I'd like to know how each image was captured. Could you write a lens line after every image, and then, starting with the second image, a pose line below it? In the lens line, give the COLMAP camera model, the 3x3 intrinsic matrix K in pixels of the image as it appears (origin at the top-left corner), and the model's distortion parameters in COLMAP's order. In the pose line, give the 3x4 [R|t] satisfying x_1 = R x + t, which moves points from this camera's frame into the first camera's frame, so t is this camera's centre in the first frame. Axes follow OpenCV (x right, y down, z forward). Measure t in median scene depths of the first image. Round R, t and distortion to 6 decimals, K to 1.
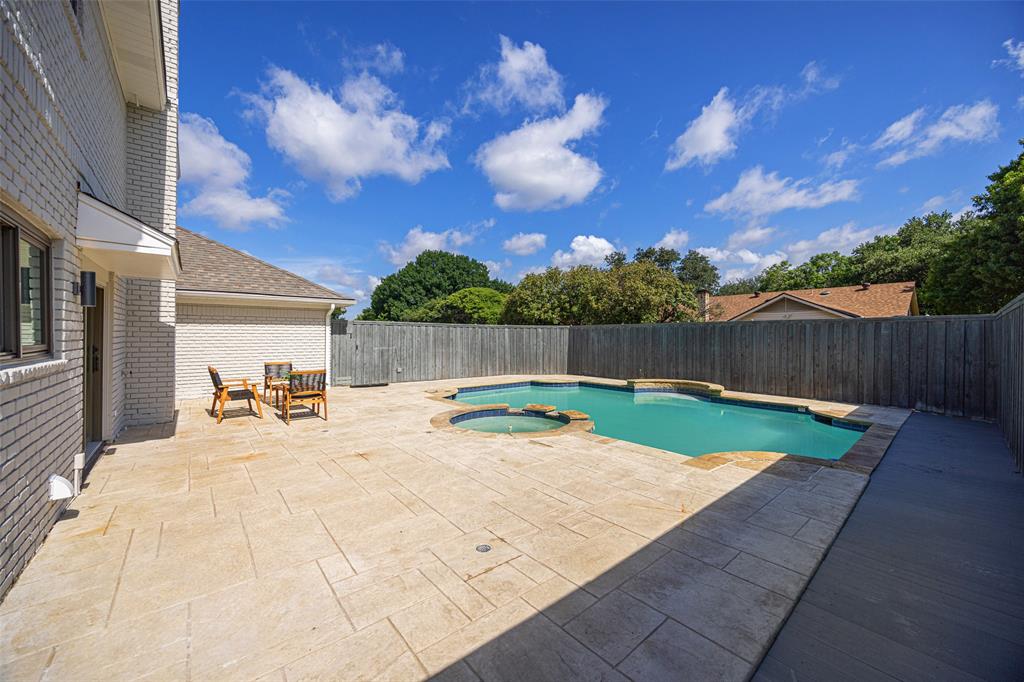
lens RADIAL K [[385.8, 0, 511.1], [0, 385.8, 340.2], [0, 0, 1]] dist [0.000092, 0.000016]
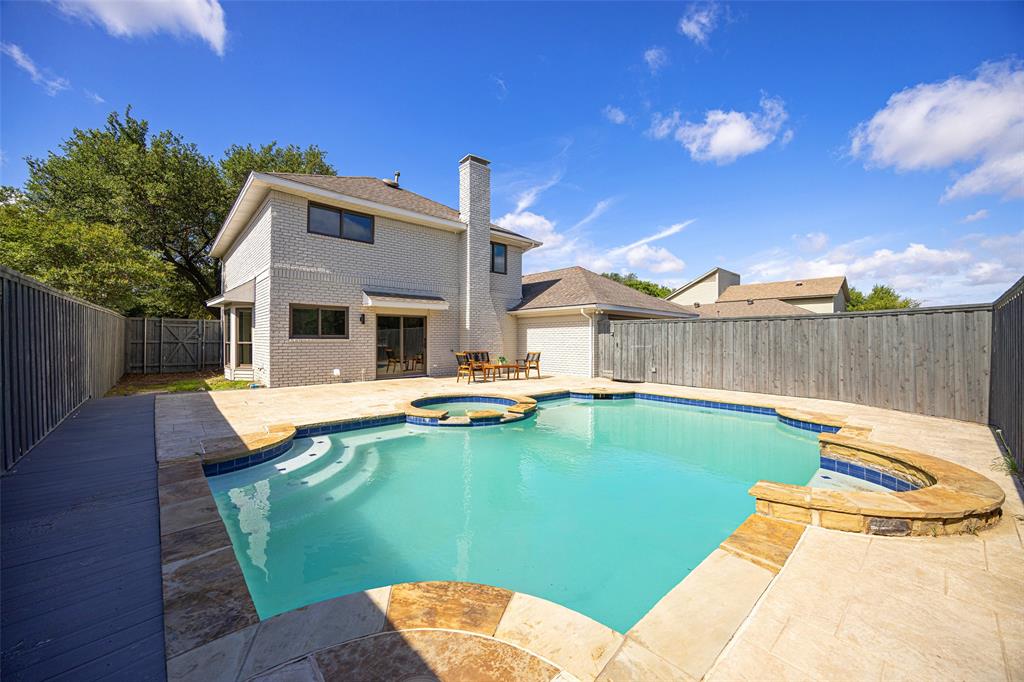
lens RADIAL K [[385.8, 0, 513.7], [0, 385.8, 342.7], [0, 0, 1]] dist [0.000092, 0.000016]
pose [[0.036371, 0.002414, -0.999335, 0.668997], [-0.008660, 0.999960, 0.002100, 0.011625], [0.999301, 0.008578, 0.036390, 0.641547]]
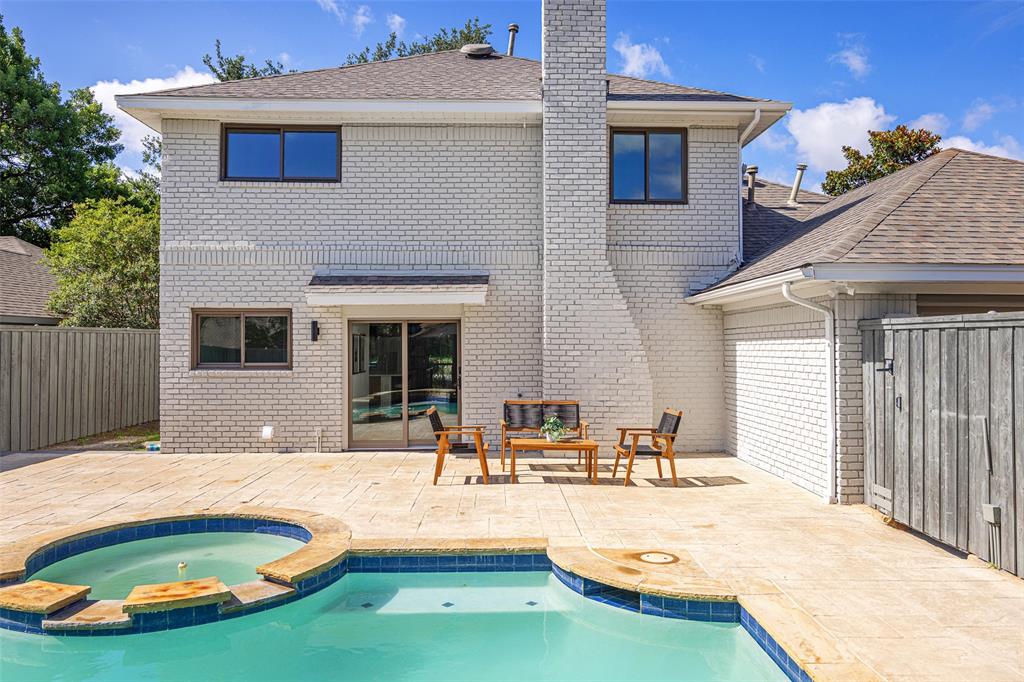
lens RADIAL K [[729.1, 0, 511.7], [0, 729.1, 341.5], [0, 0, 1]] dist [-0.003596, 0.000412]
pose [[-0.624027, -0.008840, -0.781353, 0.258166], [-0.006891, 0.999959, -0.005810, -0.025691], [0.781372, 0.001759, -0.624063, 1.085922]]
